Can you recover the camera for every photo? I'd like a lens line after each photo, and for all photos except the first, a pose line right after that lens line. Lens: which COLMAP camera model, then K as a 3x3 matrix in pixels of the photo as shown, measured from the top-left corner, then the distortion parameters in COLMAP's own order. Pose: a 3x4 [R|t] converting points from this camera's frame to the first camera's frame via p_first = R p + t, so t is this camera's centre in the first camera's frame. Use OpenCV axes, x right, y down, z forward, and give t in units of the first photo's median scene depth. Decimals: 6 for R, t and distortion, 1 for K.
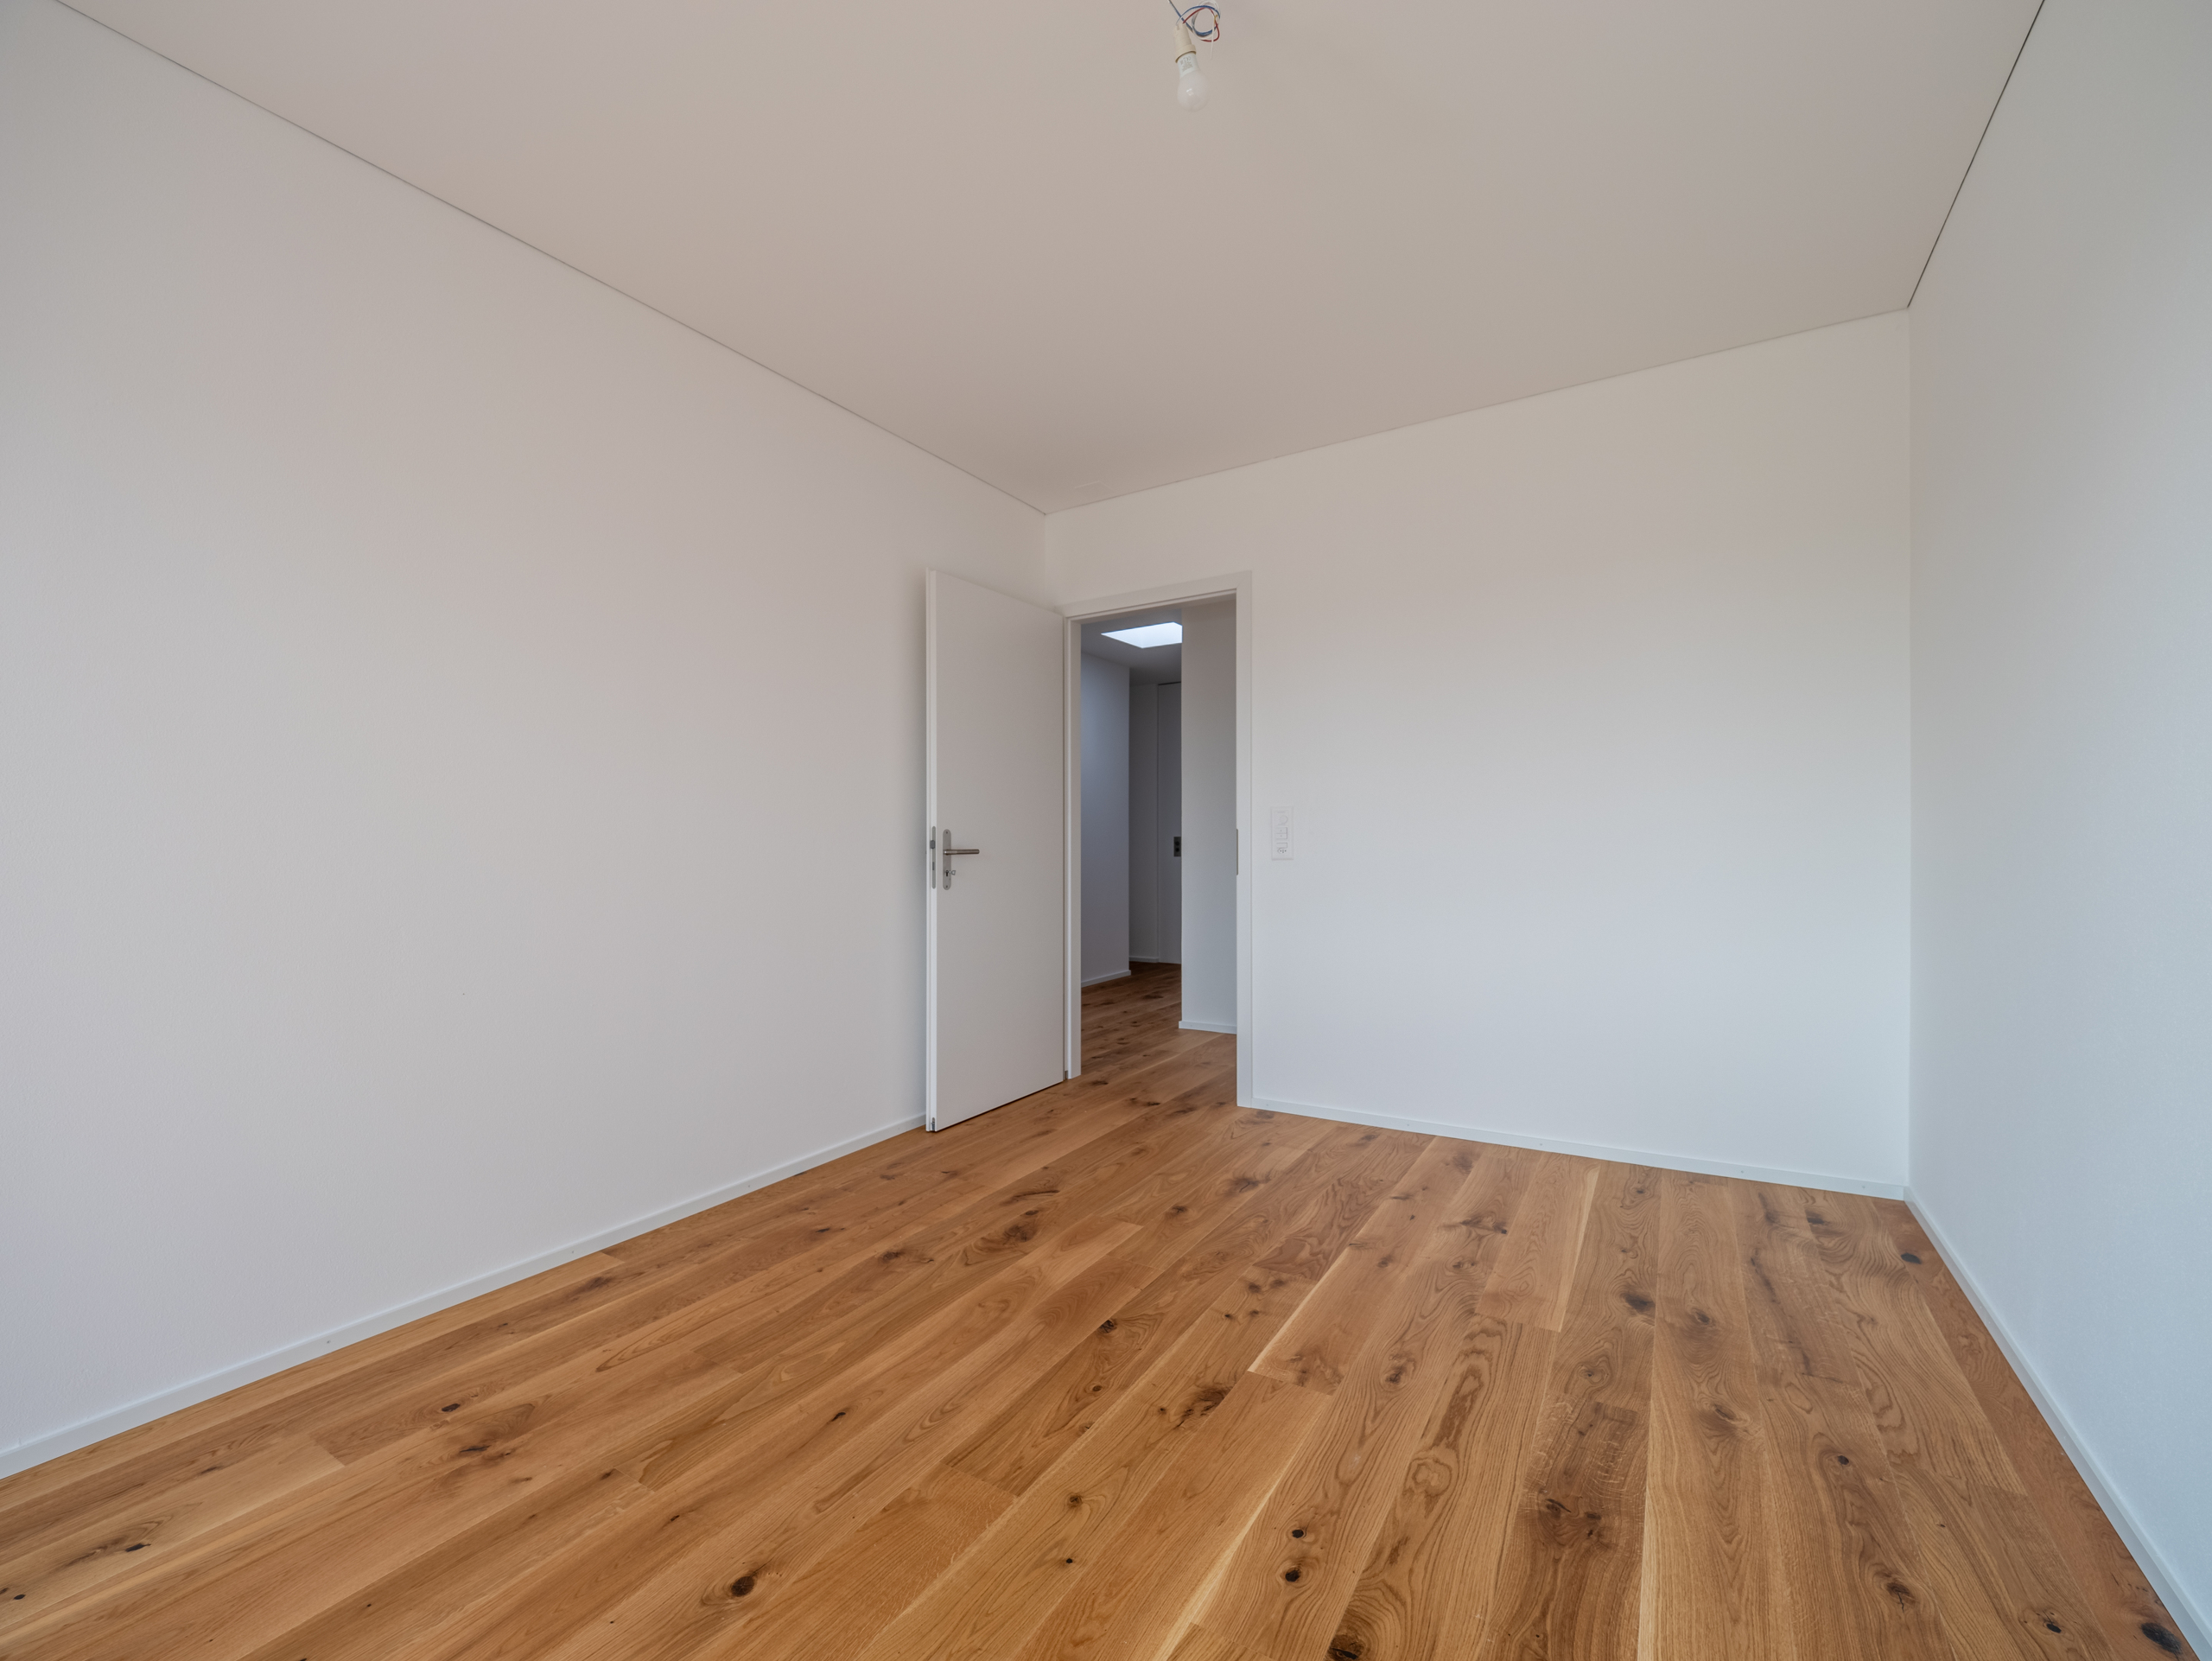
lens RADIAL K [[930.4, 0, 1104.3], [0, 930.4, 840.4], [0, 0, 1]] dist [0.004171, -0.000327]
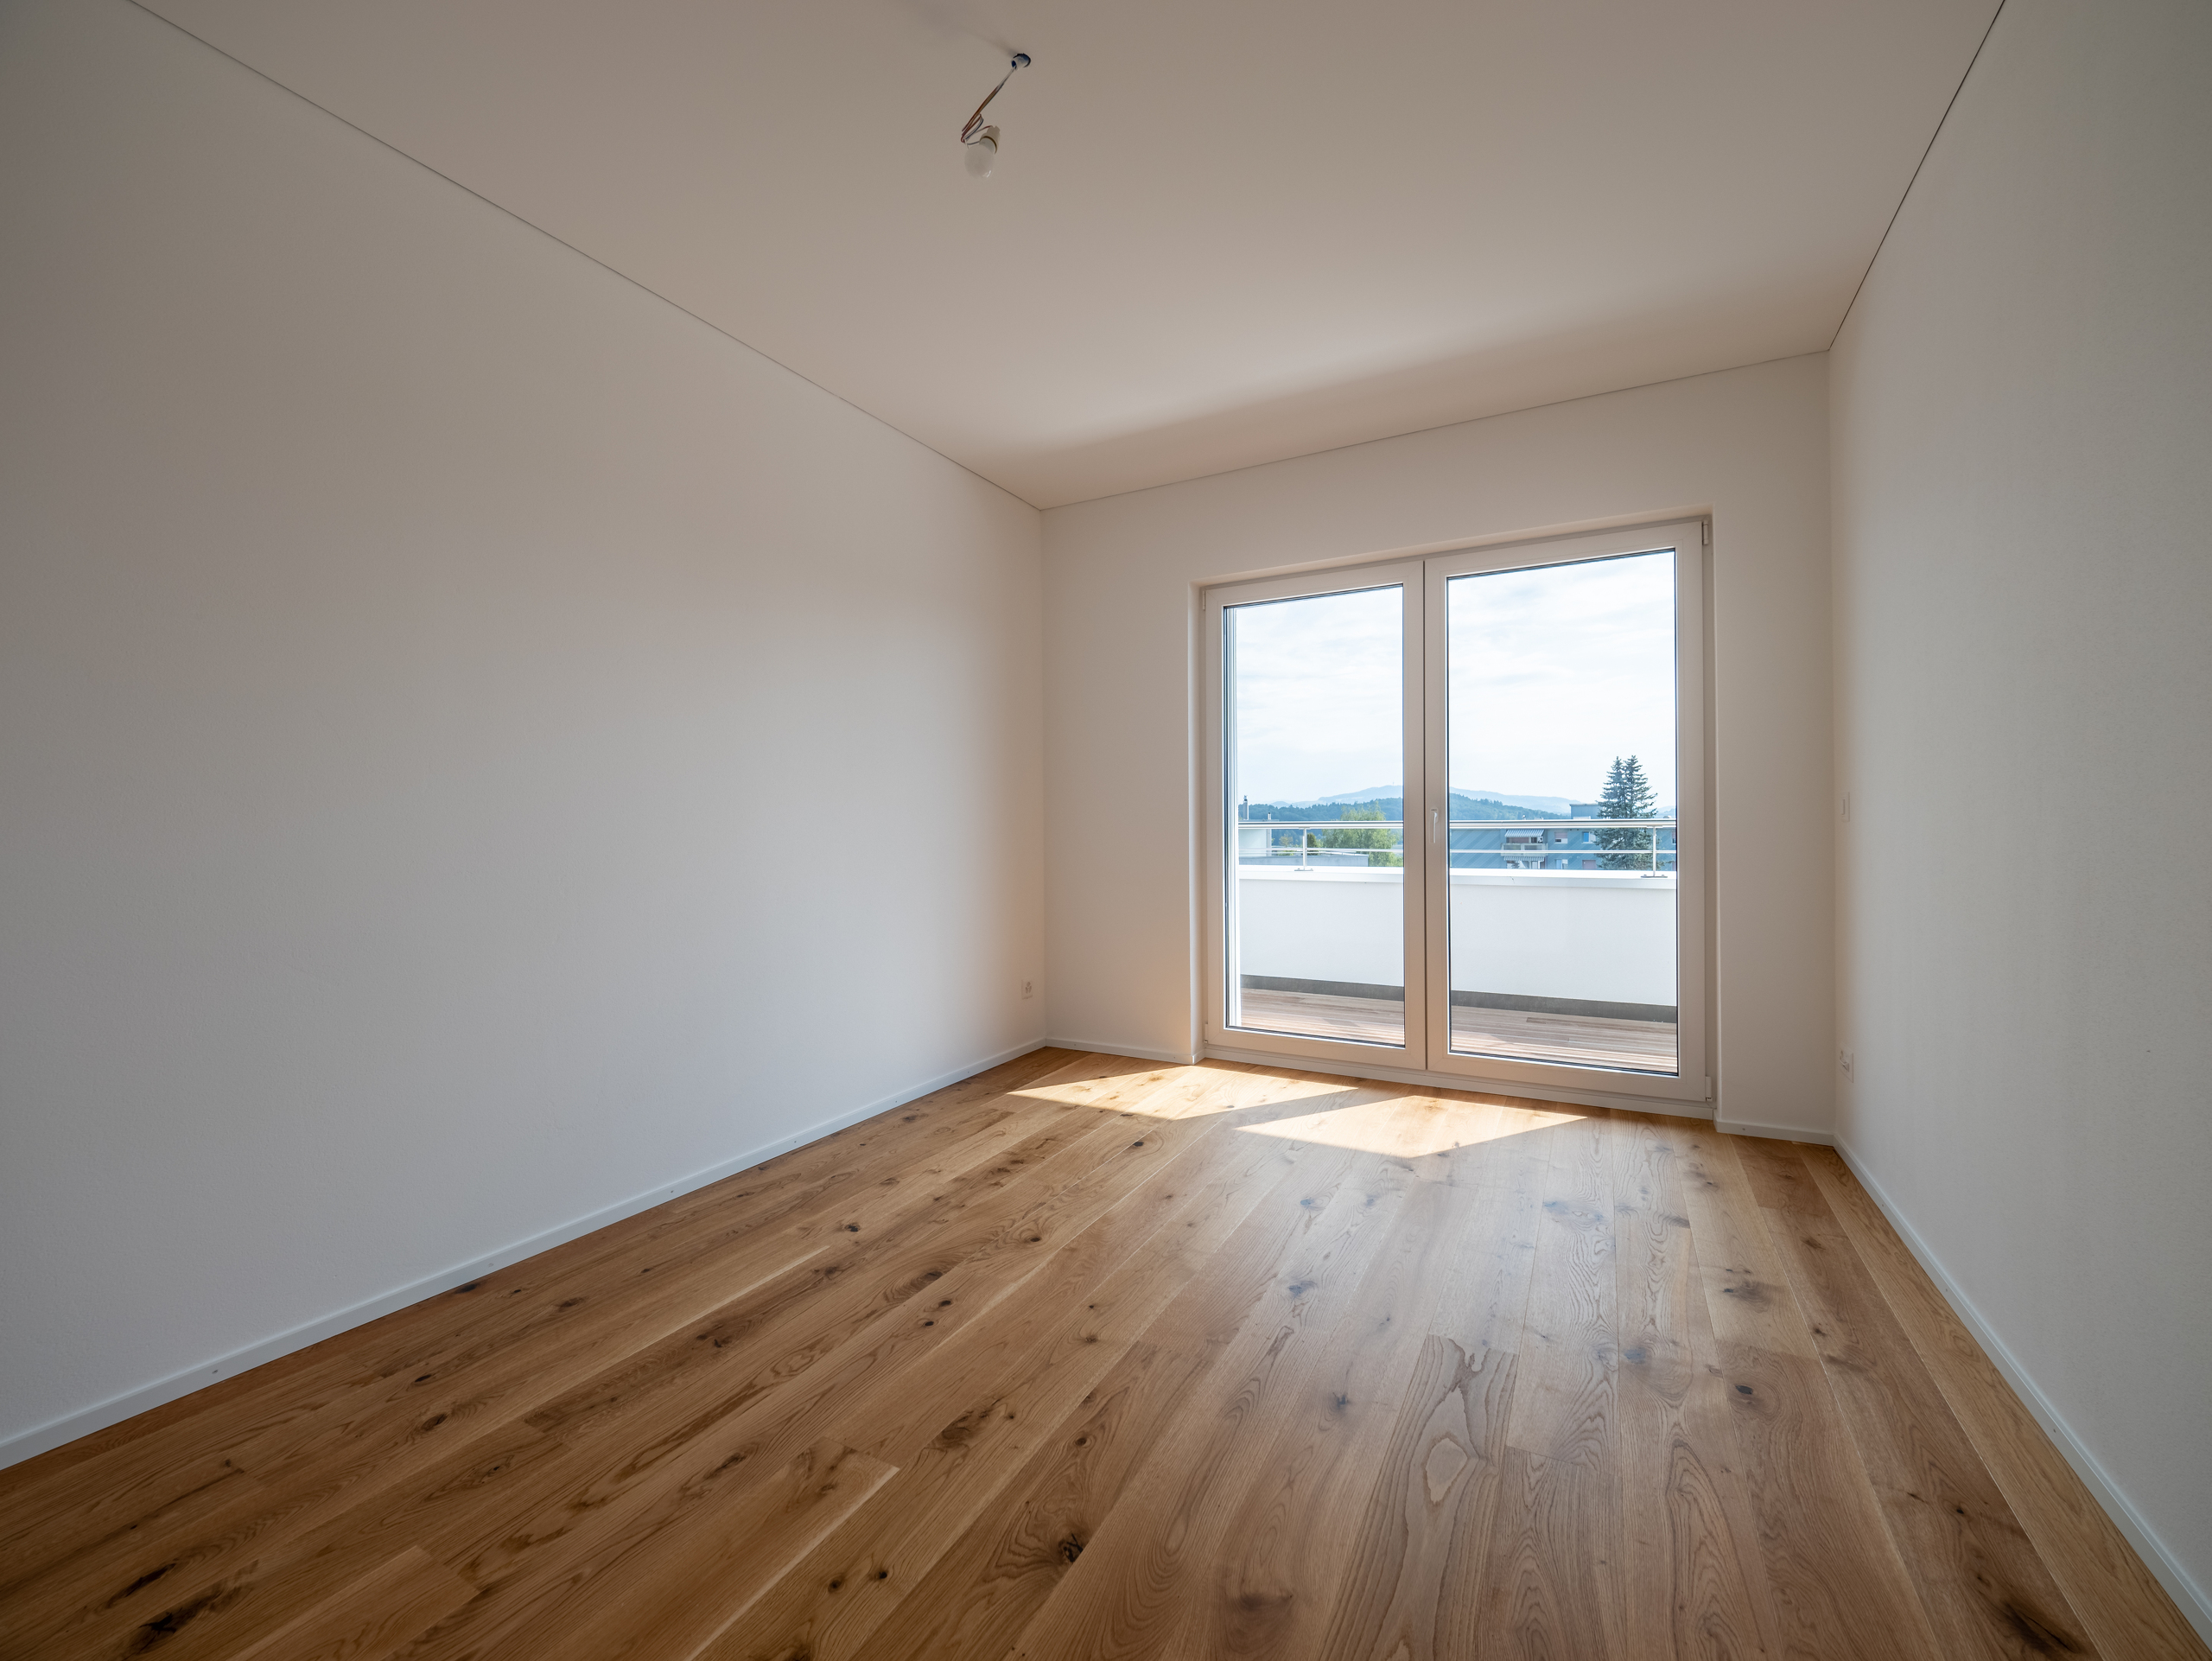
lens RADIAL K [[930.4, 0, 1088.2], [0, 930.4, 837.1], [0, 0, 1]] dist [0.004171, -0.000327]
pose [[-0.998831, 0.022794, -0.042618, 0.010830], [0.022788, 0.999740, 0.000623, 0.017014], [0.042621, -0.000349, -0.999091, 1.936333]]
